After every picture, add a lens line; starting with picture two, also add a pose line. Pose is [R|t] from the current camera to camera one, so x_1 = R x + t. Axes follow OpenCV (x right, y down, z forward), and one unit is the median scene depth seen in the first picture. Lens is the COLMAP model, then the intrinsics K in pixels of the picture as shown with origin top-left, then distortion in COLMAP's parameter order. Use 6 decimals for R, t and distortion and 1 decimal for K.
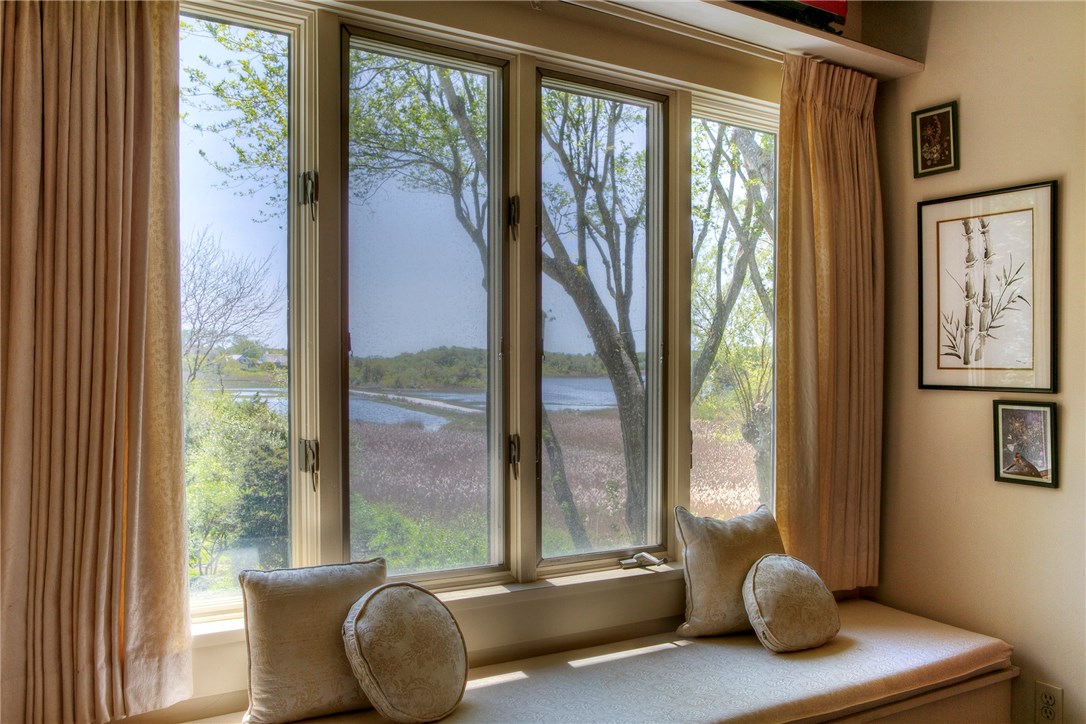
lens RADIAL K [[916.1, 0, 542.7], [0, 916.1, 366.4], [0, 0, 1]] dist [0.001937, 0.000956]
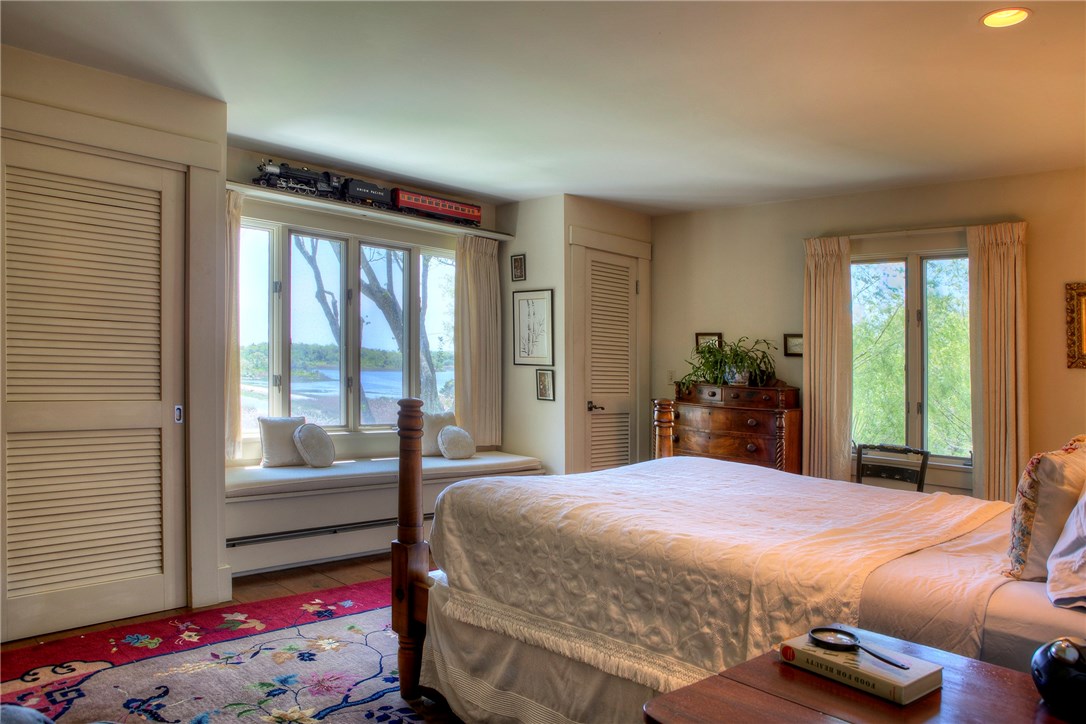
lens RADIAL K [[778.1, 0, 552.5], [0, 778.1, 421.8], [0, 0, 1]] dist [0.003207, -0.000473]
pose [[0.971060, 0.001170, 0.238834, 0.000318], [-0.019280, 0.997109, 0.073502, 0.022141], [-0.238057, -0.075979, 0.968275, -1.194234]]
